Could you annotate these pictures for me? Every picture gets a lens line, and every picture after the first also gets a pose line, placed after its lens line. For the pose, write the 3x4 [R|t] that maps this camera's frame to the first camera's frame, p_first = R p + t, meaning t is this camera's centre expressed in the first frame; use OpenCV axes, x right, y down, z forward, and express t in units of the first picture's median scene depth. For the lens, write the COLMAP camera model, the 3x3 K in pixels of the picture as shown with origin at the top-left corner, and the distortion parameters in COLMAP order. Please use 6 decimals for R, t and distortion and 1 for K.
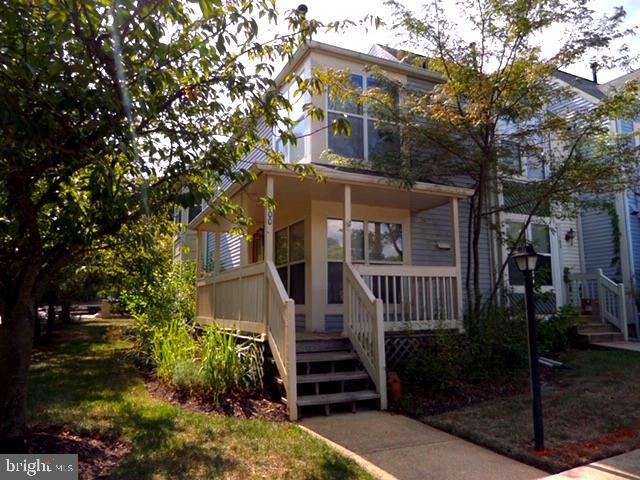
lens RADIAL K [[450.9, 0, 320.0], [0, 450.9, 240.0], [0, 0, 1]] dist [0.001921, 0.000413]
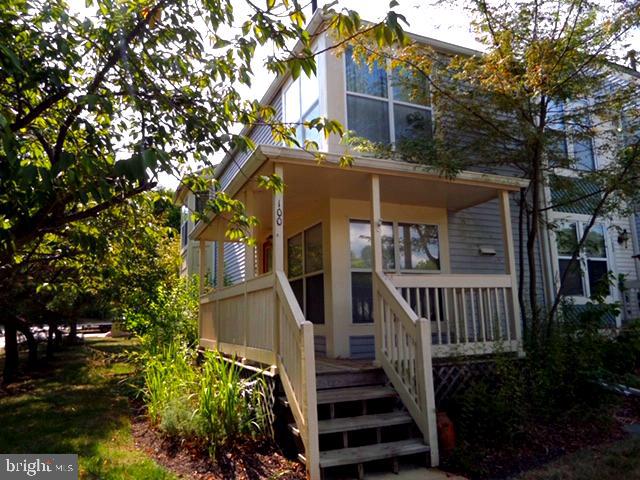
lens RADIAL K [[451.5, 0, 320.0], [0, 451.5, 240.0], [0, 0, 1]] dist [-0.005109, -0.000729]
pose [[0.999217, -0.022751, -0.032362, -0.013369], [0.021822, 0.999348, -0.028768, 0.013760], [0.032995, 0.028039, 0.999062, 0.187654]]
